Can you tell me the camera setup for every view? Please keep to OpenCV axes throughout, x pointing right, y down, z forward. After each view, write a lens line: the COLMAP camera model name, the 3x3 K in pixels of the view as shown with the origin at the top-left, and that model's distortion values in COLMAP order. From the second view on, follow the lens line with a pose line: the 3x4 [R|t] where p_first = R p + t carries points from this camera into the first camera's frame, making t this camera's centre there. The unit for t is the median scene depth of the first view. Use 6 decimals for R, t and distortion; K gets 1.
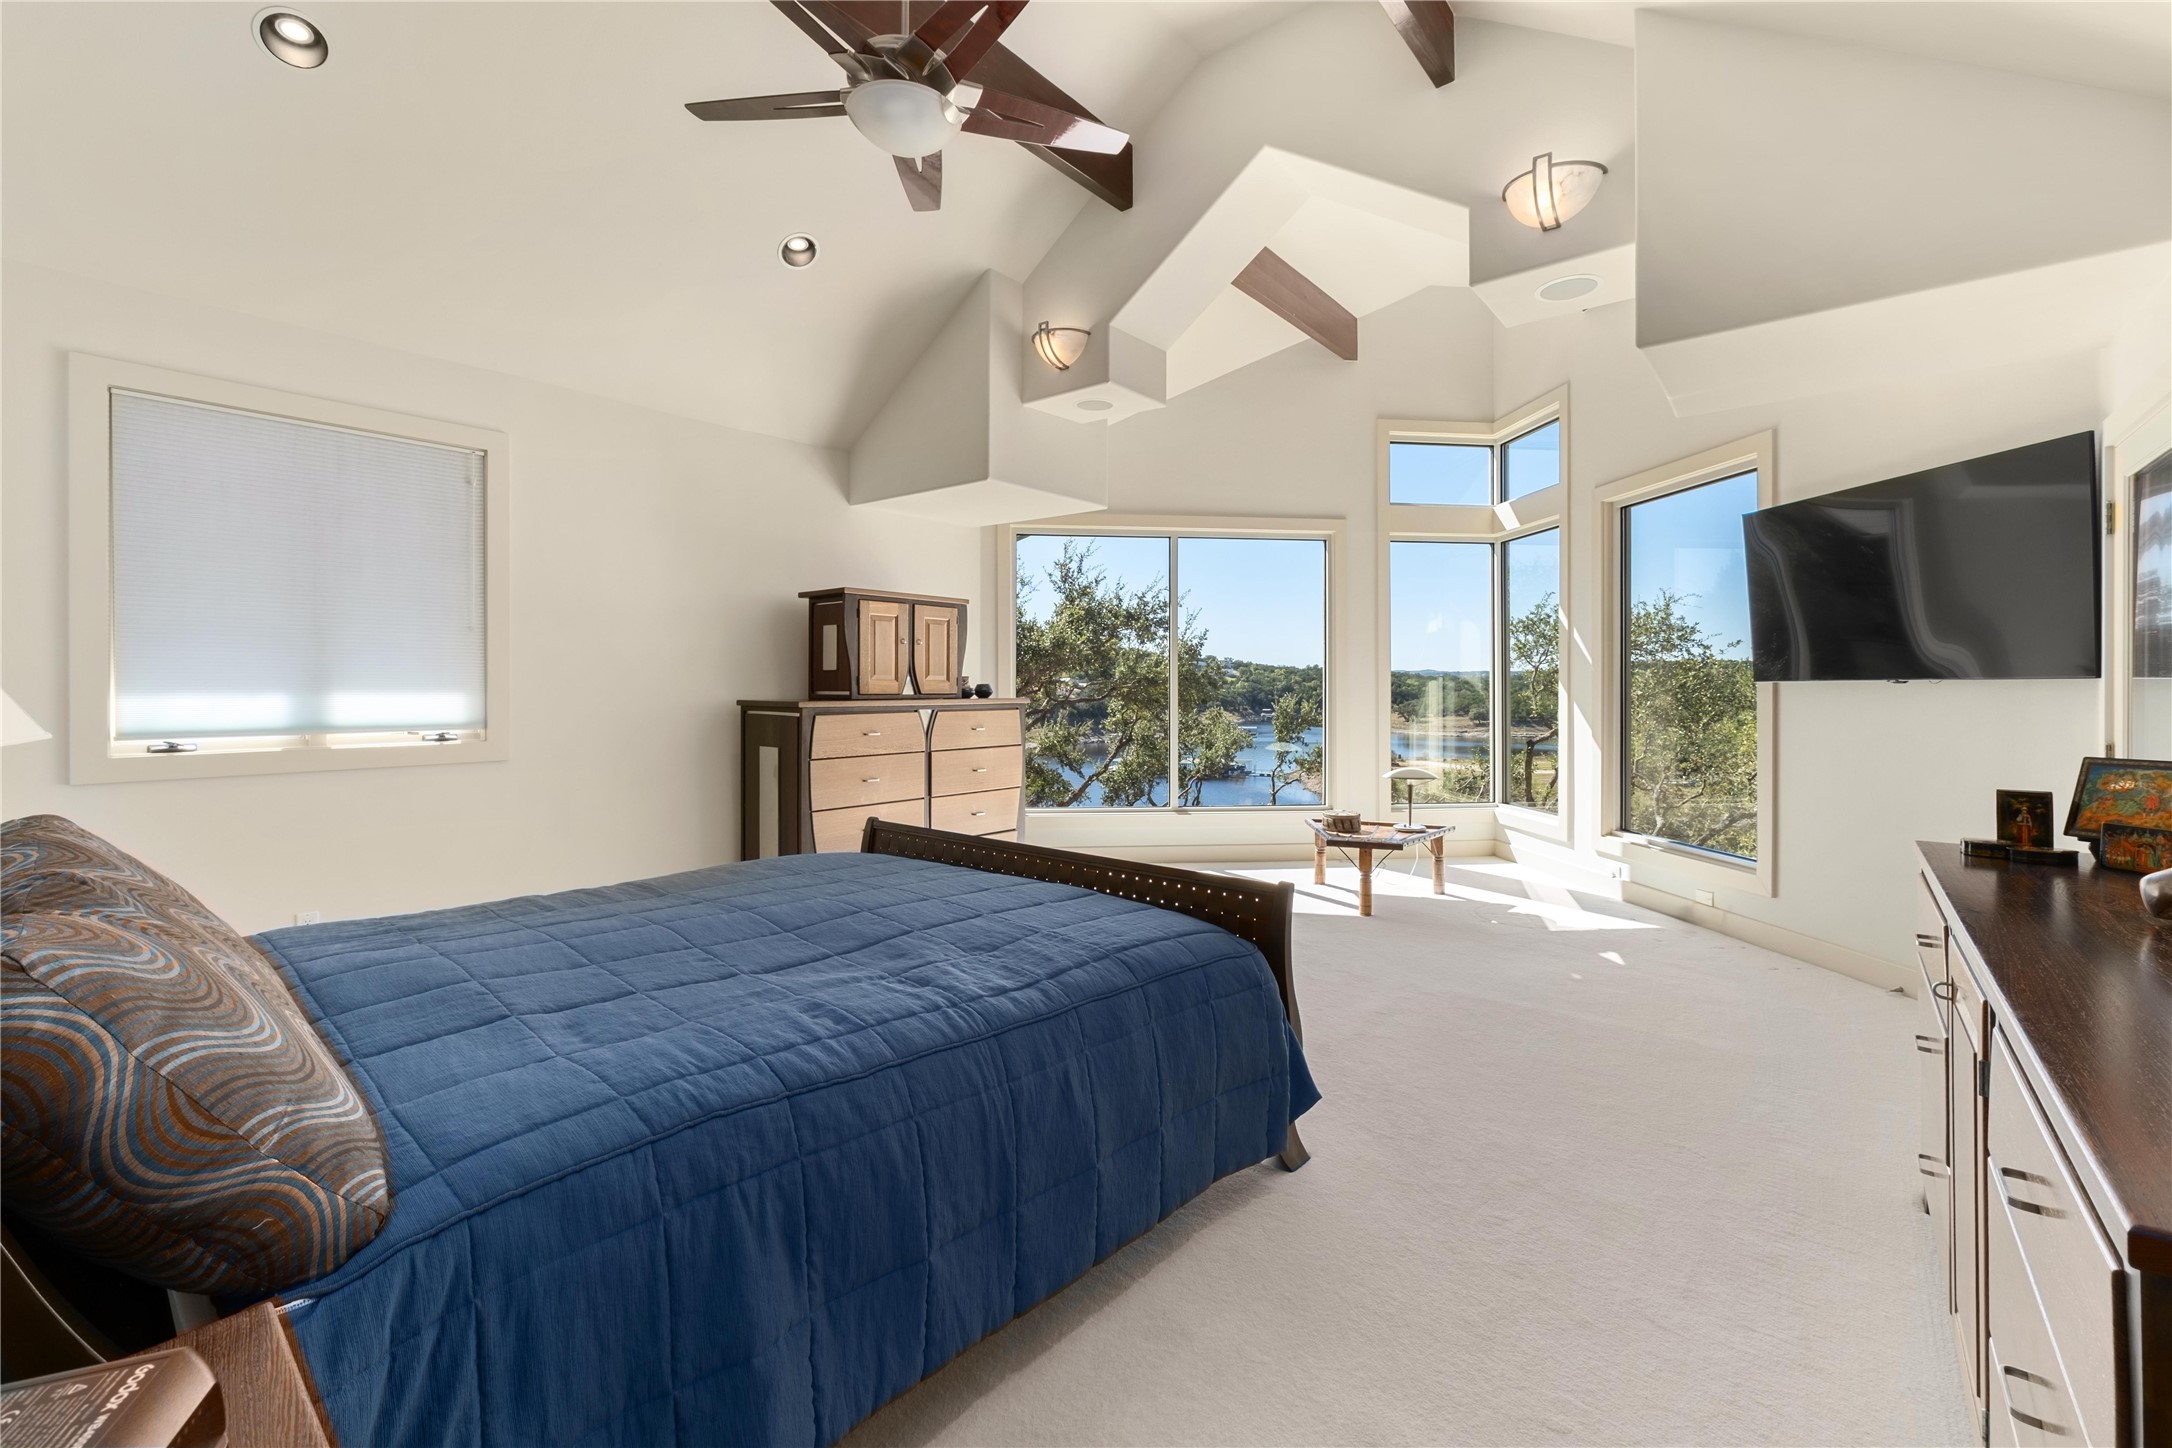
lens RADIAL K [[919.6, 0, 1082.0], [0, 919.6, 678.2], [0, 0, 1]] dist [-0.026199, -0.000075]
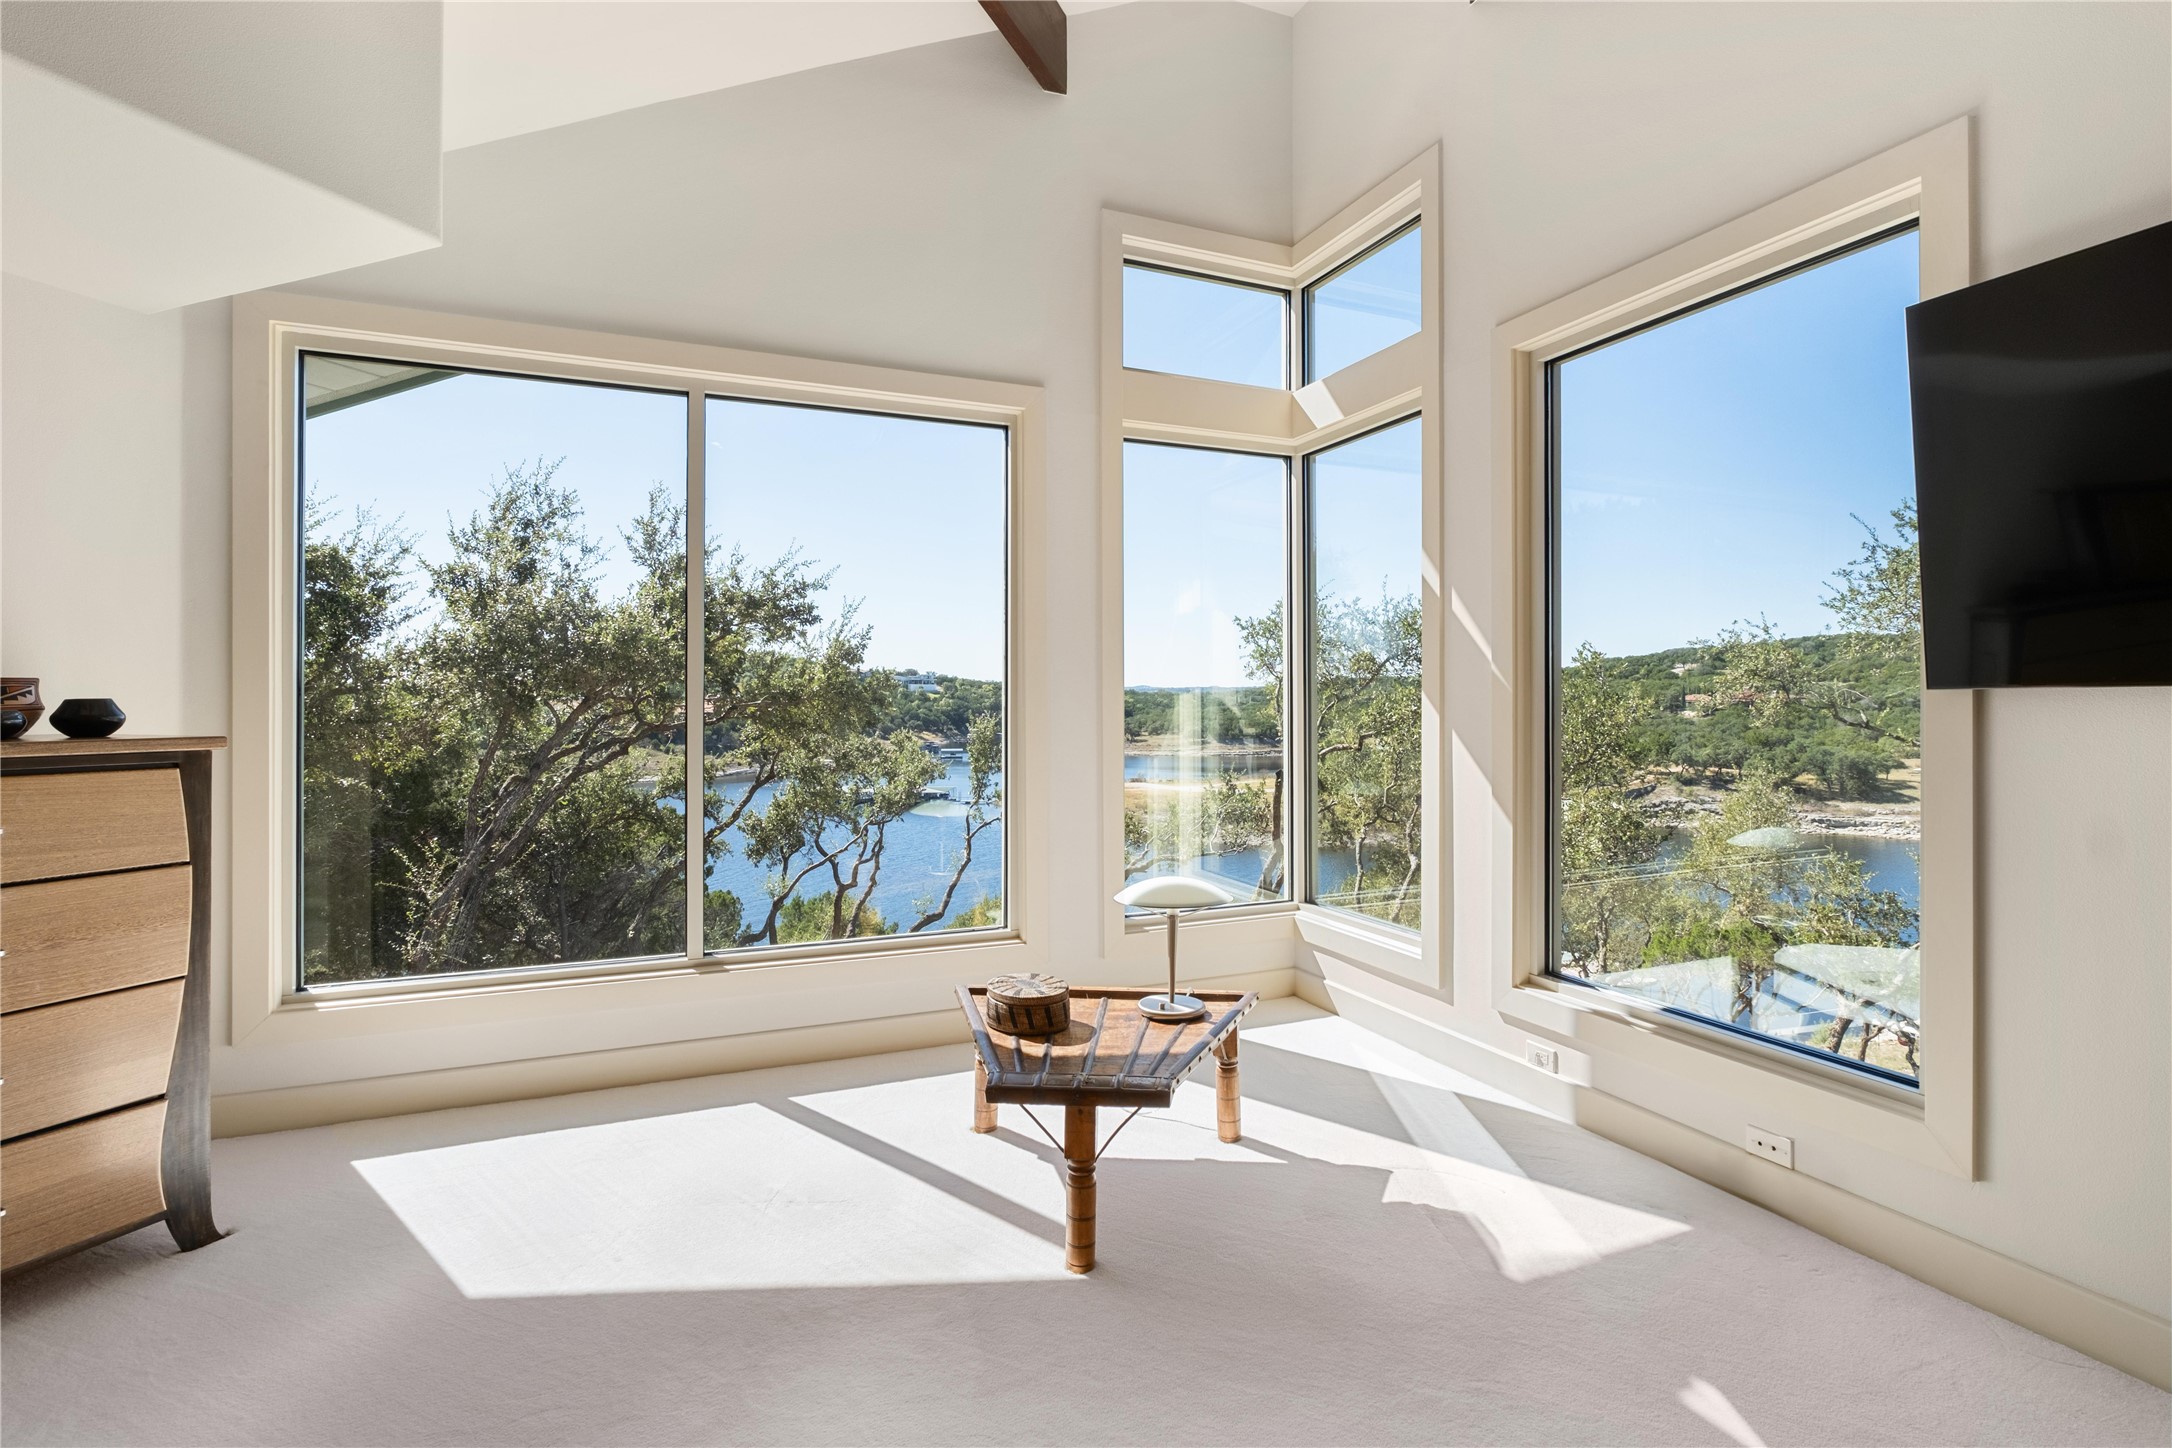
lens RADIAL K [[1057.7, 0, 1086.0], [0, 1057.7, 724.0], [0, 0, 1]] dist [0.001298, 0.000313]
pose [[0.953086, -0.008938, 0.302568, 0.119980], [0.000431, 0.999603, 0.028170, 0.003766], [-0.302699, -0.026718, 0.952712, 0.391075]]
